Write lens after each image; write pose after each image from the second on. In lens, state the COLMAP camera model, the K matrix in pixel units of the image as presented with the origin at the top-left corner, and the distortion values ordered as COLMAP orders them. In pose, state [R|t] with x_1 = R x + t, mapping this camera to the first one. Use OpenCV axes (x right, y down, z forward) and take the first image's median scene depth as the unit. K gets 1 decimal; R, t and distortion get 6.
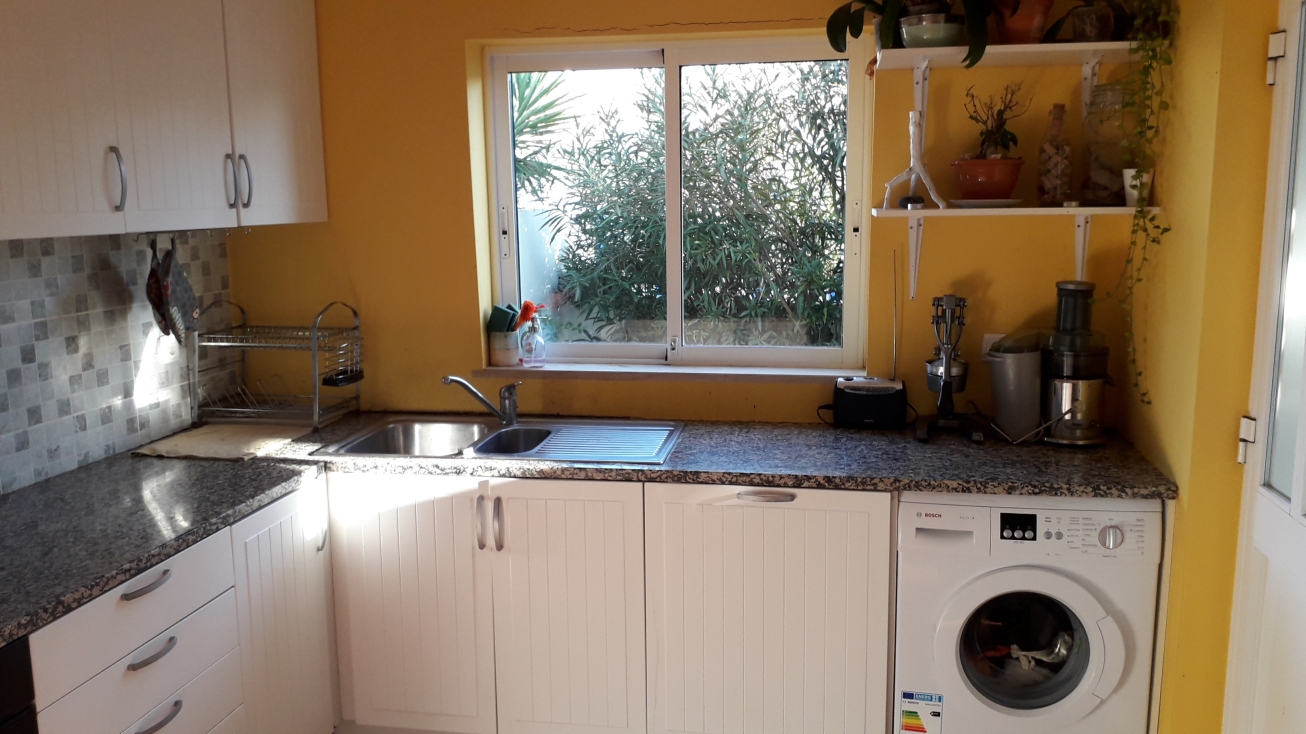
lens RADIAL K [[1017.0, 0, 653.0], [0, 1017.0, 367.0], [0, 0, 1]] dist [0.165729, -0.372263]
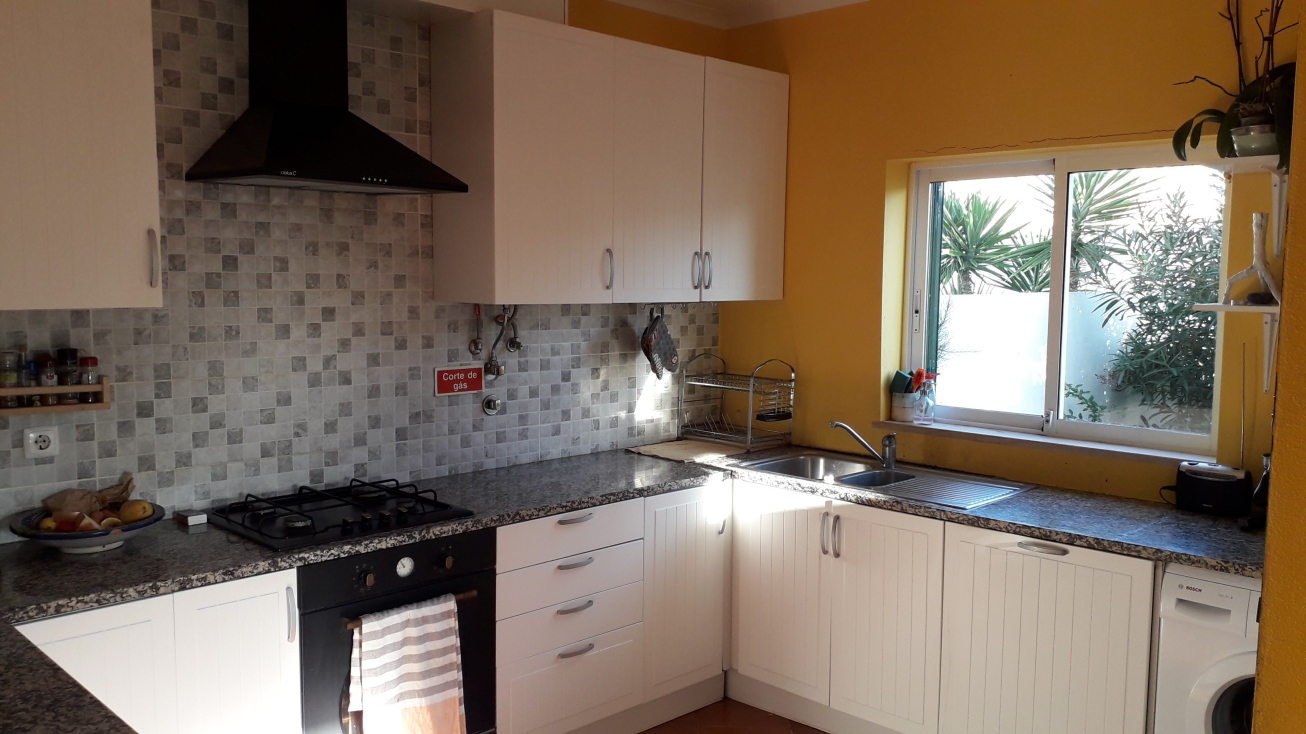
lens RADIAL K [[1018.0, 0, 658.1], [0, 1018.0, 372.1], [0, 0, 1]] dist [0.002554, -0.070357]
pose [[0.807469, 0.071599, -0.585549, 0.406625], [-0.111284, 0.993273, -0.032006, 0.015029], [0.579319, 0.091006, 0.810005, -0.183356]]
